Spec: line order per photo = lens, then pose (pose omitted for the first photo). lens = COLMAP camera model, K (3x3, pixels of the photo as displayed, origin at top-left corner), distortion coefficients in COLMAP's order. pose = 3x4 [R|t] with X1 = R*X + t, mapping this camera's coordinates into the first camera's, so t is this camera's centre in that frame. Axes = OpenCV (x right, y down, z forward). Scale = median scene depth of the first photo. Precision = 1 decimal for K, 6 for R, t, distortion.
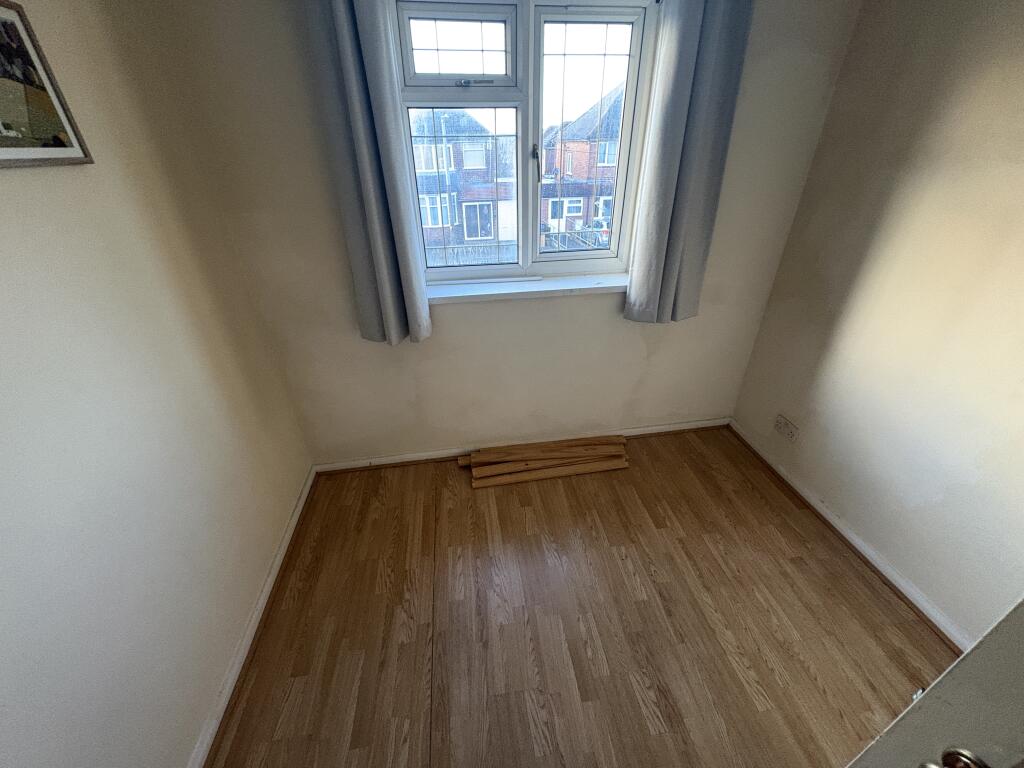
lens RADIAL K [[408.2, 0, 511.0], [0, 408.2, 381.2], [0, 0, 1]] dist [-0.000563, 0.000051]
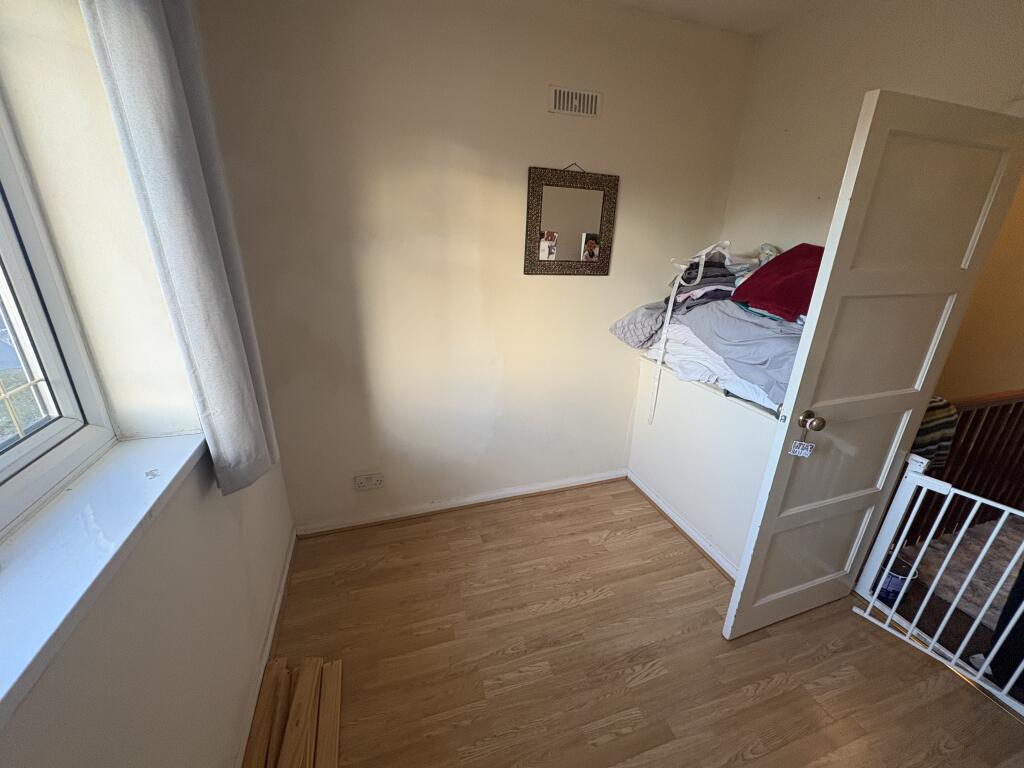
lens RADIAL K [[408.2, 0, 511.0], [0, 408.2, 381.2], [0, 0, 1]] dist [-0.000563, 0.000051]
pose [[-0.173551, -0.318290, 0.931972, -0.298979], [0.477554, 0.800428, 0.362295, -0.339062], [-0.861291, 0.507944, 0.013086, 0.664173]]
